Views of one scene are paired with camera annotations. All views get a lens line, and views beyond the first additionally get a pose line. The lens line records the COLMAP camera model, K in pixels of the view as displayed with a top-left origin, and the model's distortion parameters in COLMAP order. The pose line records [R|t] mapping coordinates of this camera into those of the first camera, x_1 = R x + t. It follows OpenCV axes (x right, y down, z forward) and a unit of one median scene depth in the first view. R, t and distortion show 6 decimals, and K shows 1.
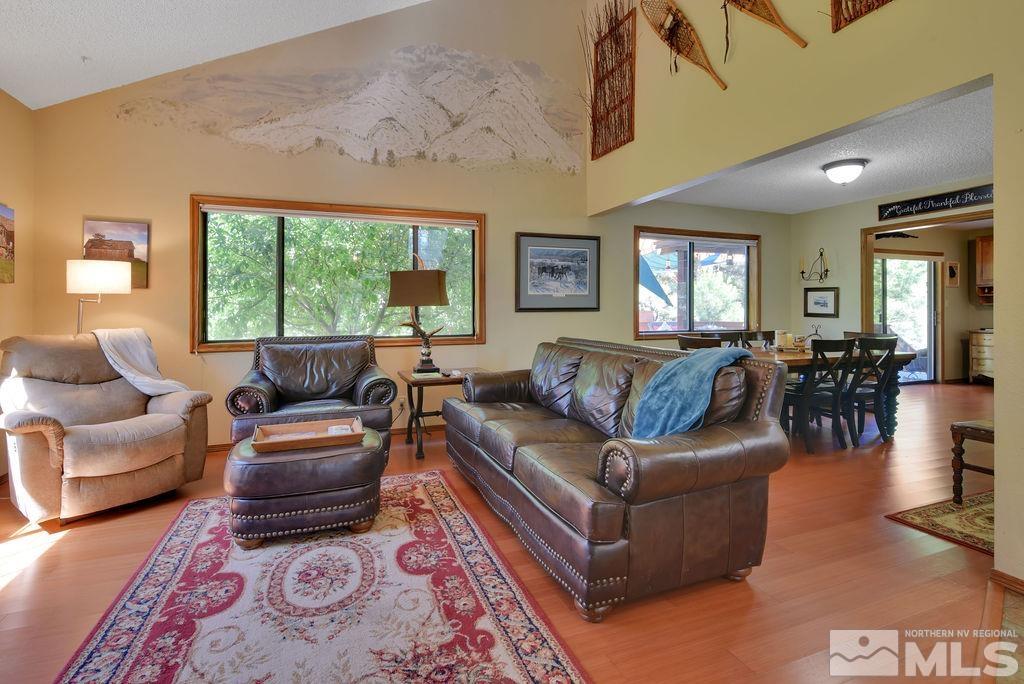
lens RADIAL K [[484.6, 0, 507.9], [0, 484.6, 310.6], [0, 0, 1]] dist [-0.008298, 0.000749]
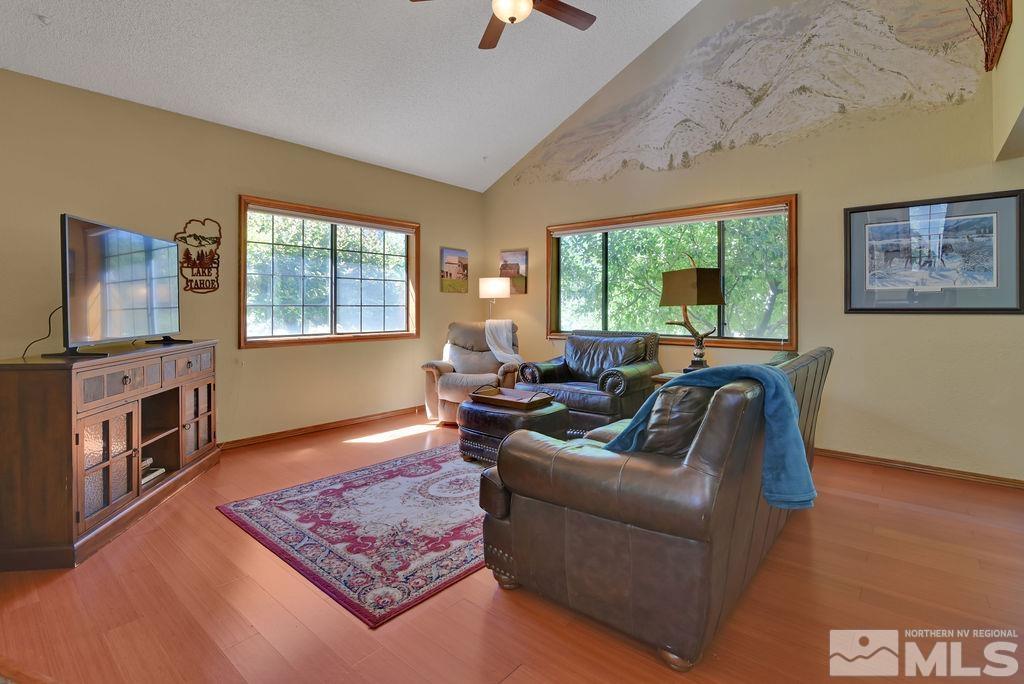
lens RADIAL K [[484.6, 0, 507.9], [0, 484.6, 310.6], [0, 0, 1]] dist [-0.008298, 0.000749]
pose [[0.482931, 0.009884, -0.875603, 0.489927], [-0.008346, 0.999943, 0.006684, -0.002457], [0.875619, 0.004080, 0.482986, 0.194711]]
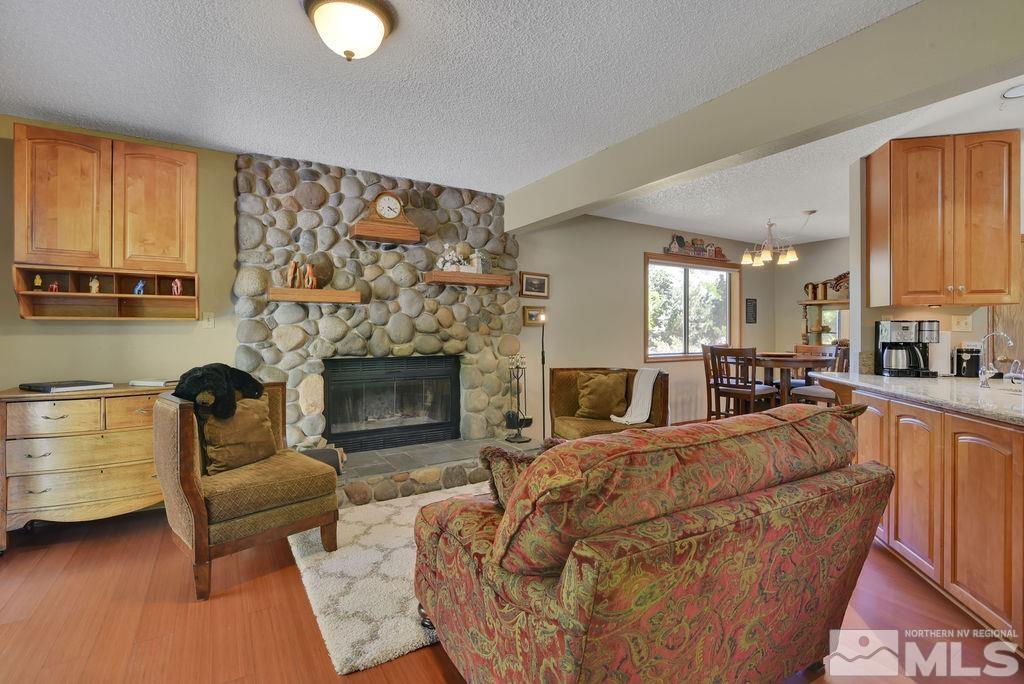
lens RADIAL K [[476.5, 0, 499.7], [0, 476.5, 329.6], [0, 0, 1]] dist [-0.001460, -0.000256]
pose [[-0.171103, 0.004606, 0.985242, 0.997777], [-0.001329, 0.999987, -0.004906, -0.005043], [-0.985252, -0.002149, -0.171095, 1.235304]]
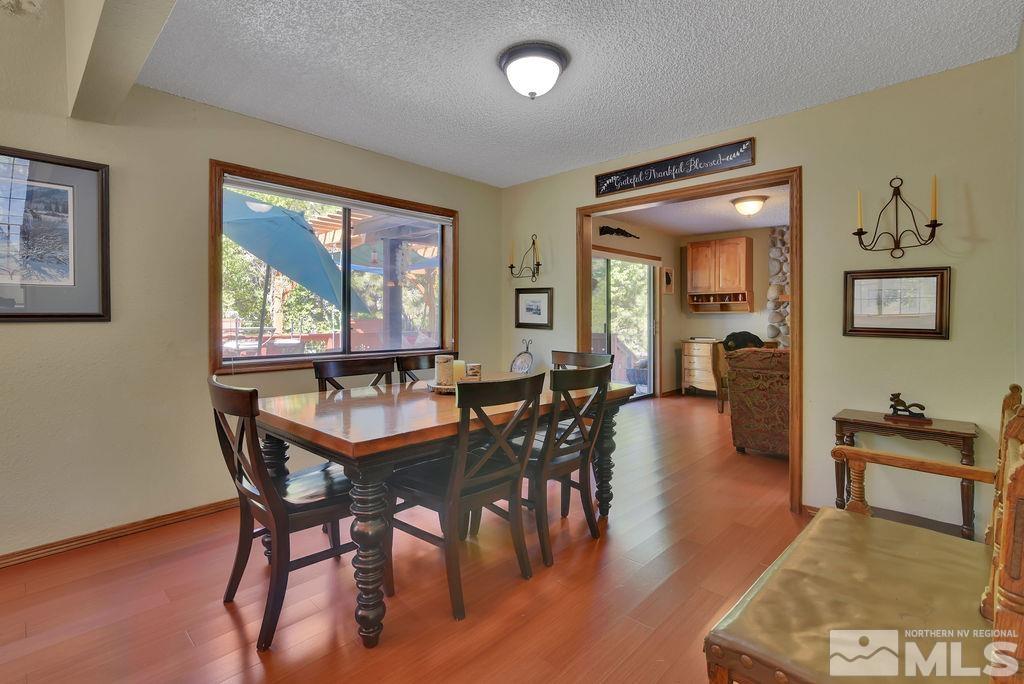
lens RADIAL K [[479.1, 0, 514.1], [0, 479.1, 317.4], [0, 0, 1]] dist [-0.003364, -0.000229]
pose [[0.901613, 0.001039, 0.432542, 0.425201], [-0.000001, 0.999997, -0.002400, -0.002062], [-0.432544, 0.002163, 0.901610, 0.494149]]
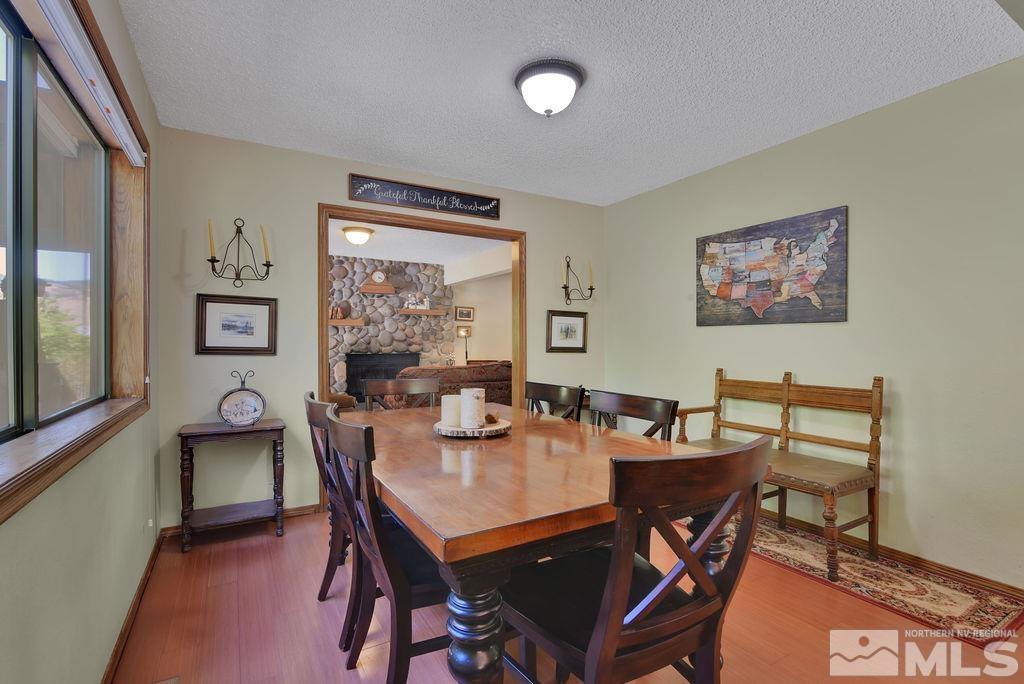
lens RADIAL K [[476.8, 0, 501.8], [0, 476.8, 345.4], [0, 0, 1]] dist [-0.019930, -0.000092]
pose [[-0.150551, -0.007516, 0.988574, 0.159800], [-0.001769, 0.999972, 0.007333, -0.000335], [-0.988601, -0.000644, -0.150560, 1.110702]]
